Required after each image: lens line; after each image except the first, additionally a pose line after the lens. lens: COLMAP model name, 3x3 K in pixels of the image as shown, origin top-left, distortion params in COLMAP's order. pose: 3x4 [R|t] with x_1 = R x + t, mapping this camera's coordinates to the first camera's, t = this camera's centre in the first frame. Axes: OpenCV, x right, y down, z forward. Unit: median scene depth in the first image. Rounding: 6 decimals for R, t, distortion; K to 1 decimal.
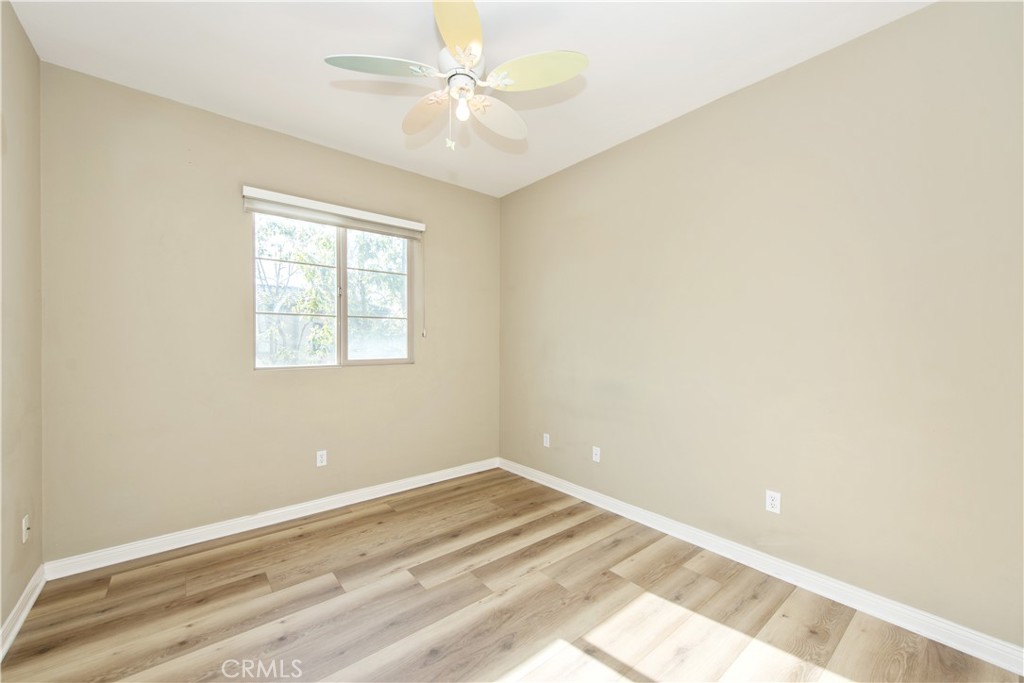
lens RADIAL K [[403.7, 0, 512.2], [0, 403.7, 343.6], [0, 0, 1]] dist [0.009121, -0.001387]
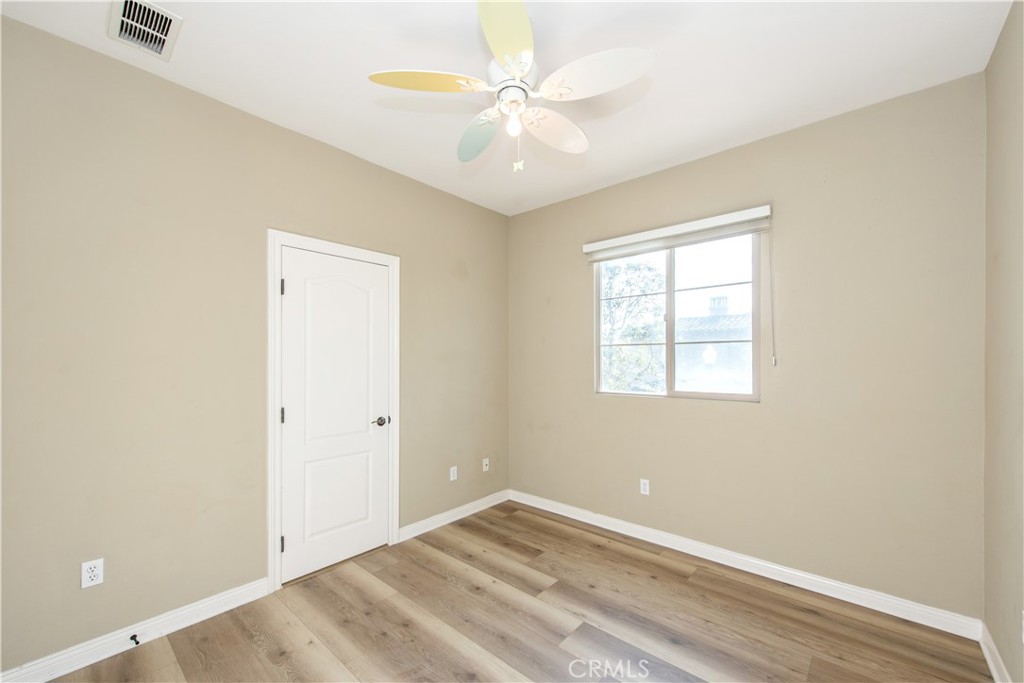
lens RADIAL K [[403.7, 0, 510.4], [0, 403.7, 361.7], [0, 0, 1]] dist [0.009121, -0.001387]
pose [[0.160558, 0.001488, -0.987025, 0.494323], [-0.005229, 0.999986, 0.000657, -0.027510], [0.987012, 0.005056, 0.160564, 0.541838]]
